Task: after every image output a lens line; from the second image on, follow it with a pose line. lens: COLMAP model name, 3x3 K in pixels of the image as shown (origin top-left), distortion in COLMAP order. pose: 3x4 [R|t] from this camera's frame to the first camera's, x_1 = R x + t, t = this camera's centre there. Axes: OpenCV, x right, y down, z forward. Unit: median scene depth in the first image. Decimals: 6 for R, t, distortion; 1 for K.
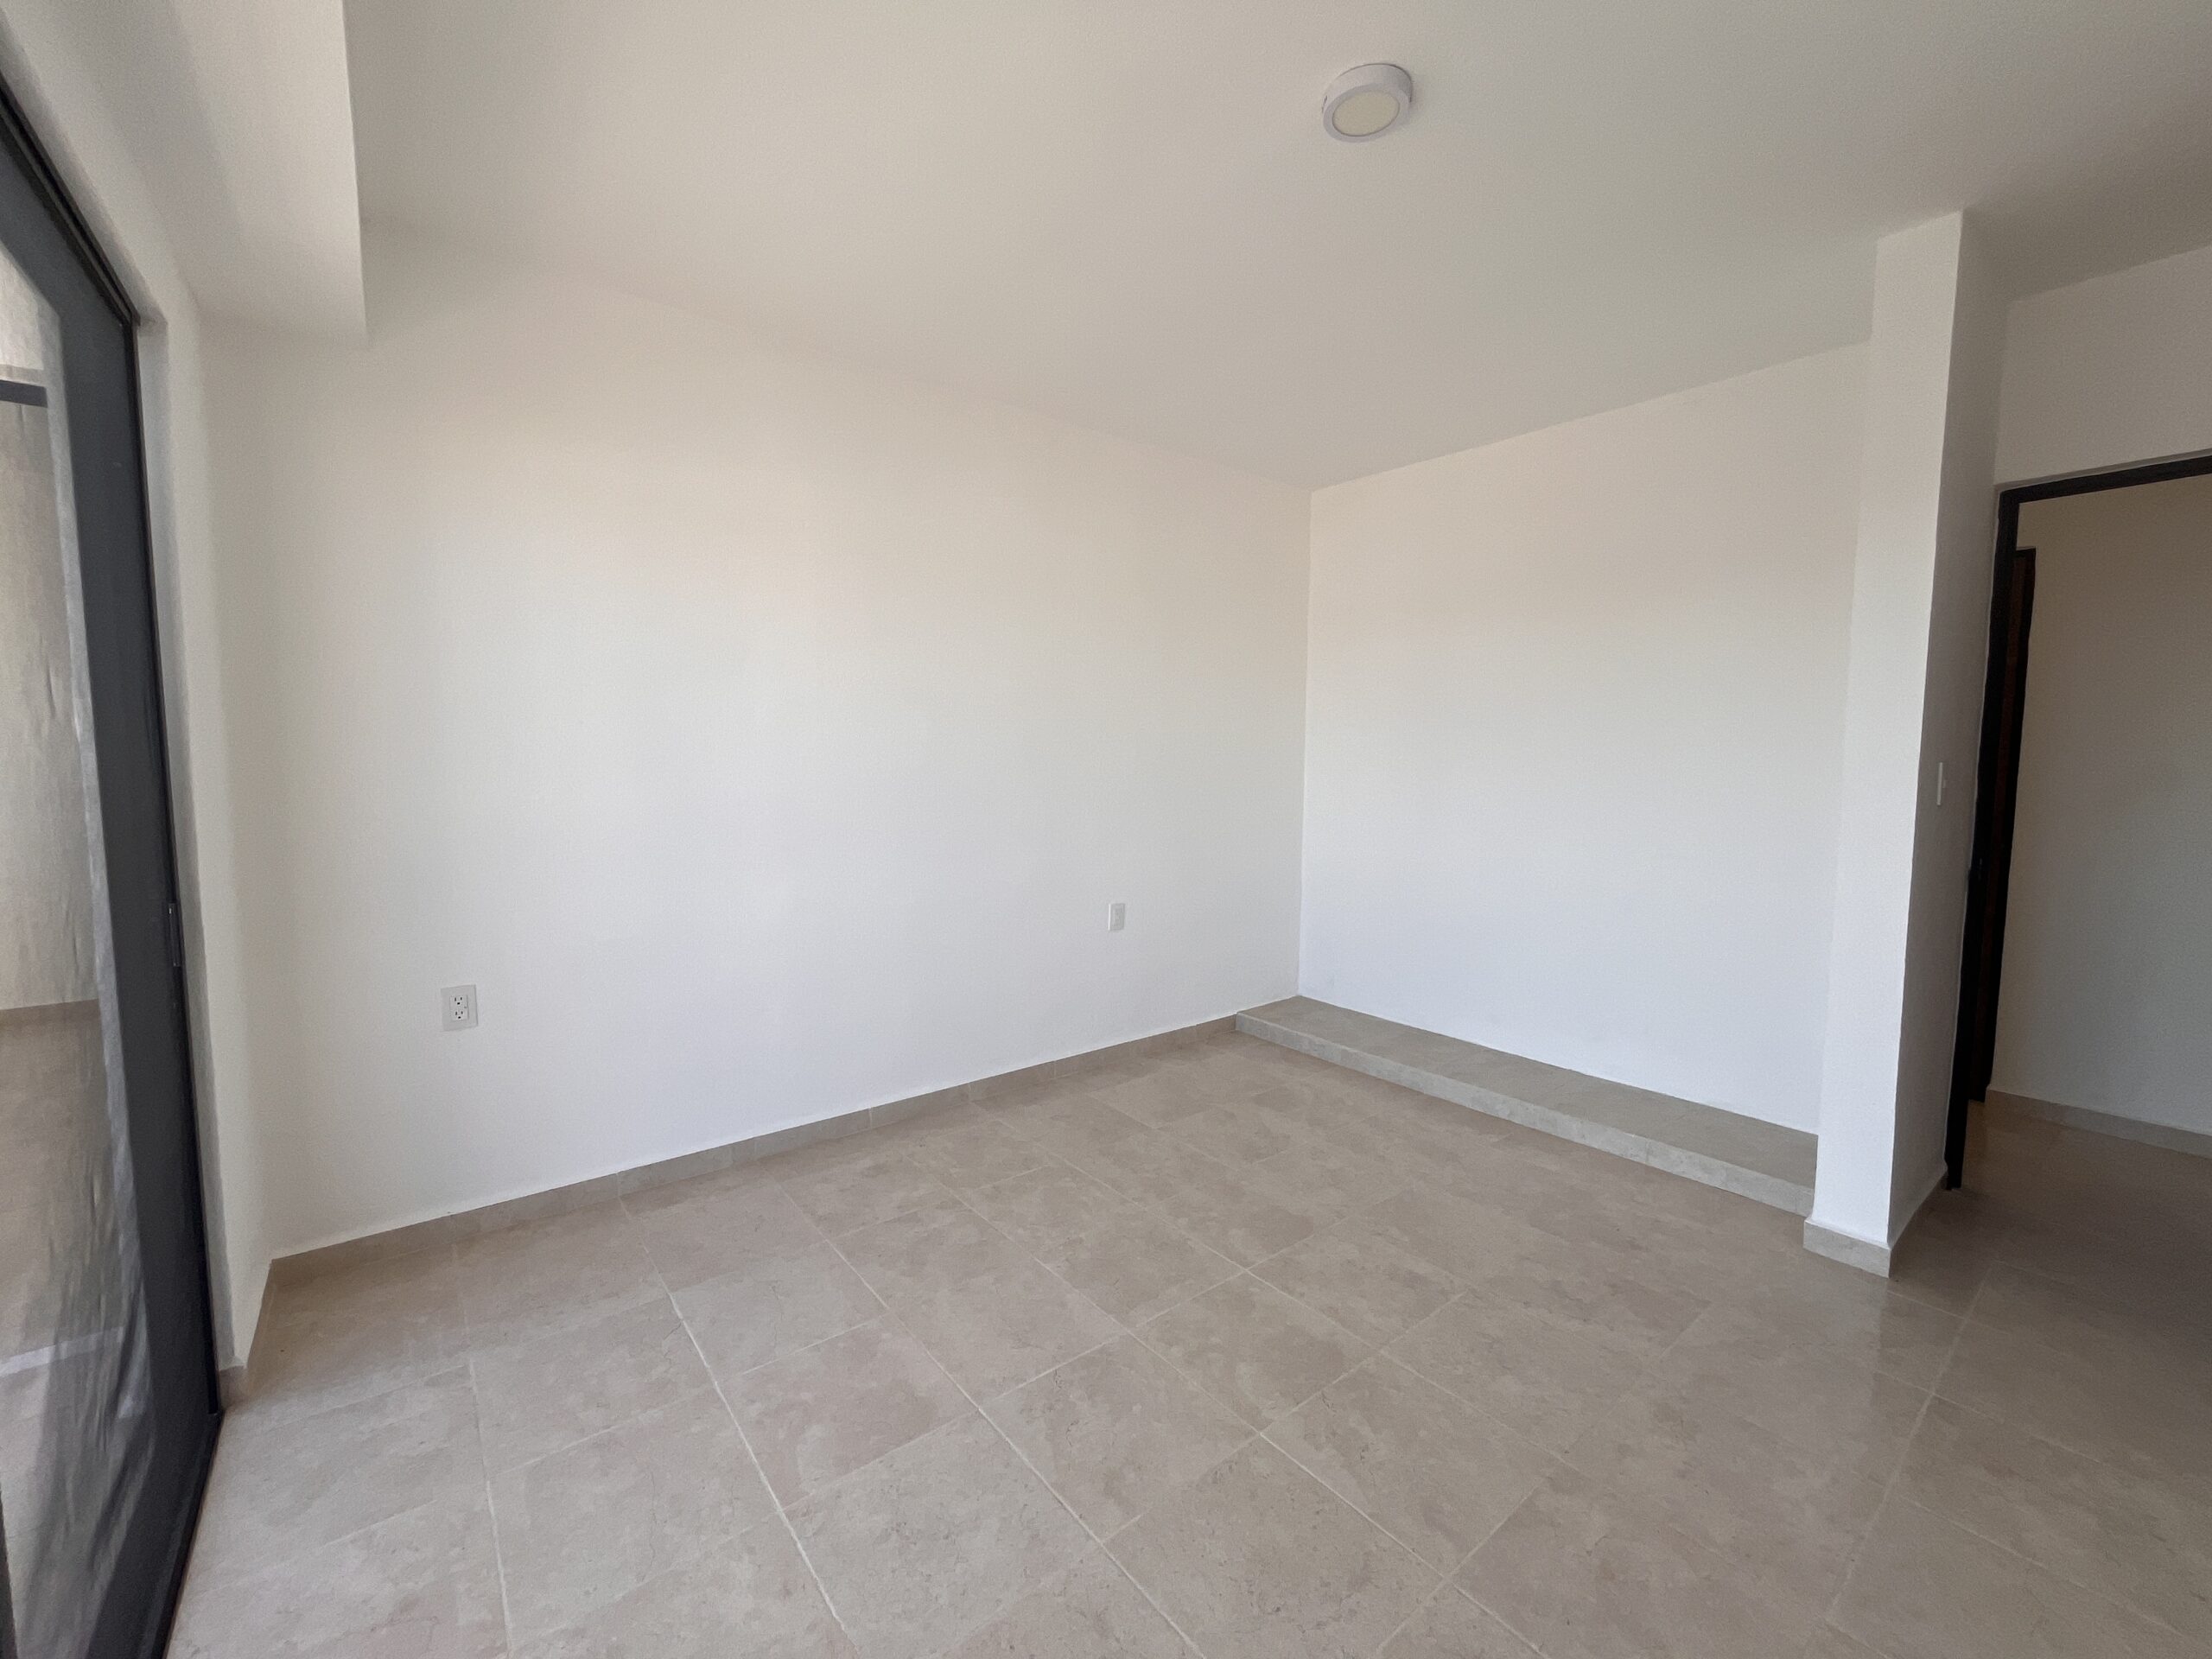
lens RADIAL K [[894.5, 0, 1114.1], [0, 894.5, 827.7], [0, 0, 1]] dist [-0.017065, -0.000181]
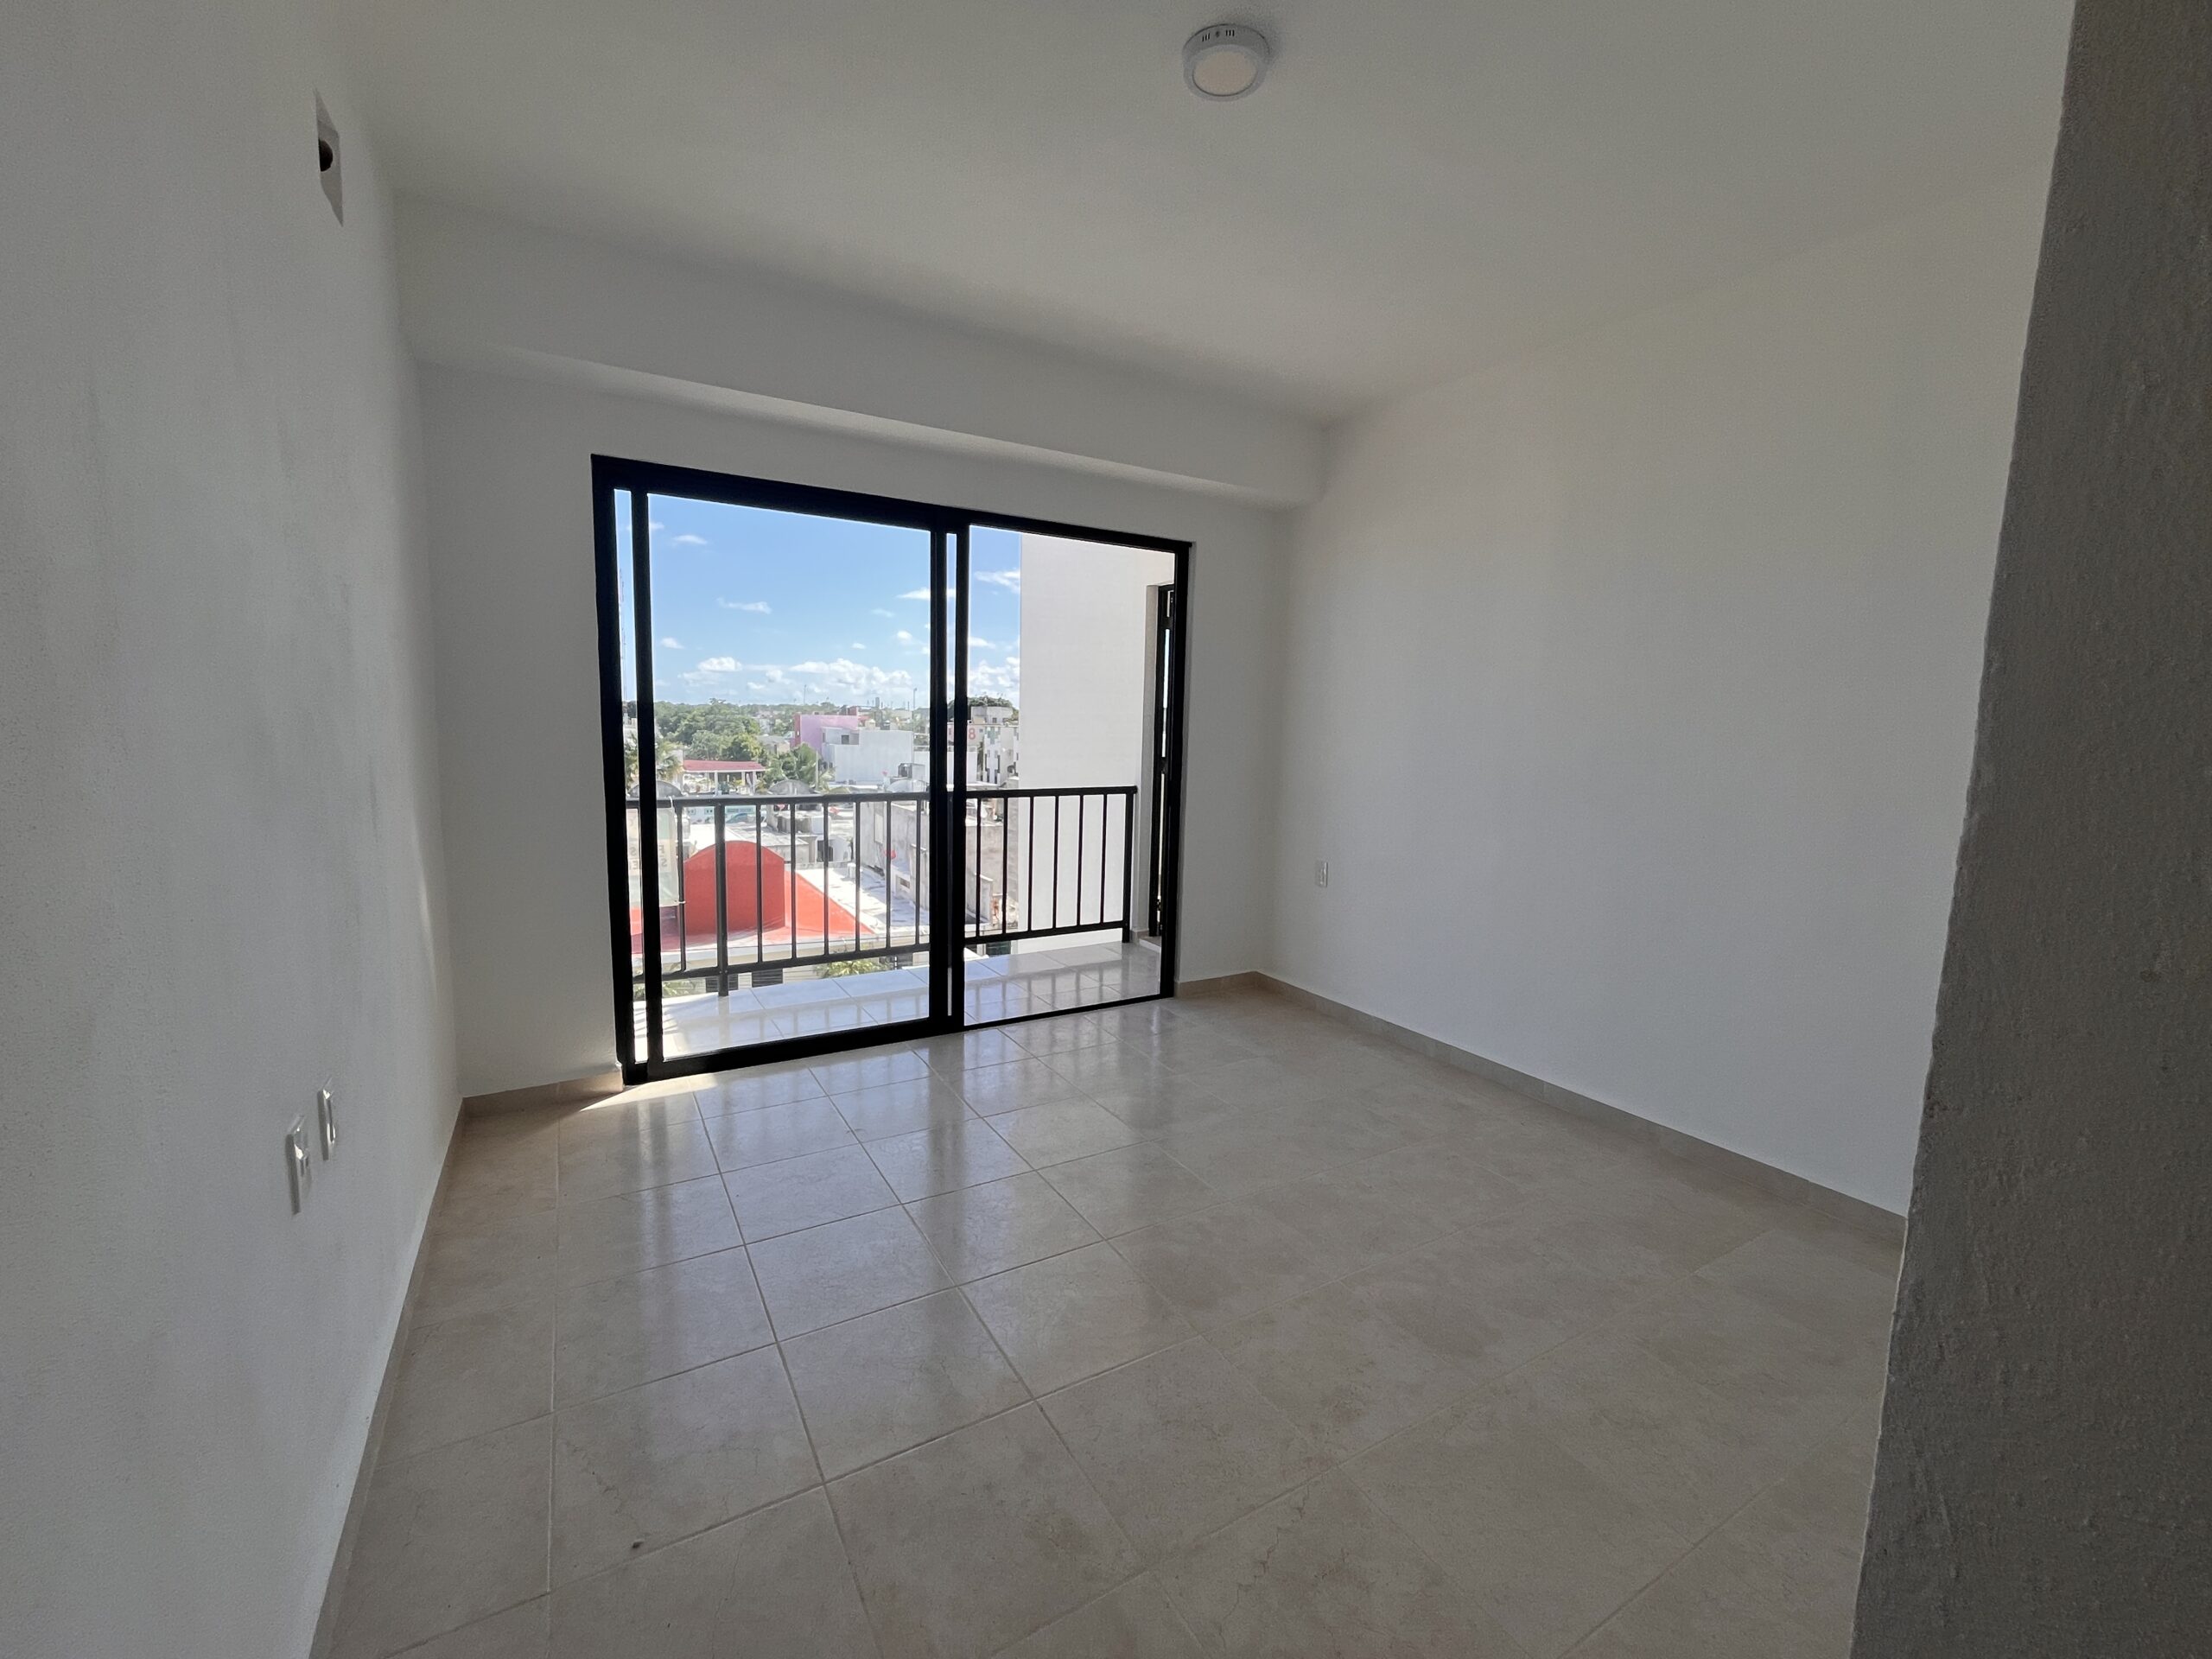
lens RADIAL K [[894.5, 0, 1097.4], [0, 894.5, 816.2], [0, 0, 1]] dist [-0.017065, -0.000181]
pose [[-0.146194, 0.097802, -0.984409, 0.962346], [-0.102638, 0.988231, 0.113424, -0.058006], [0.983917, 0.117620, -0.134436, 0.748892]]
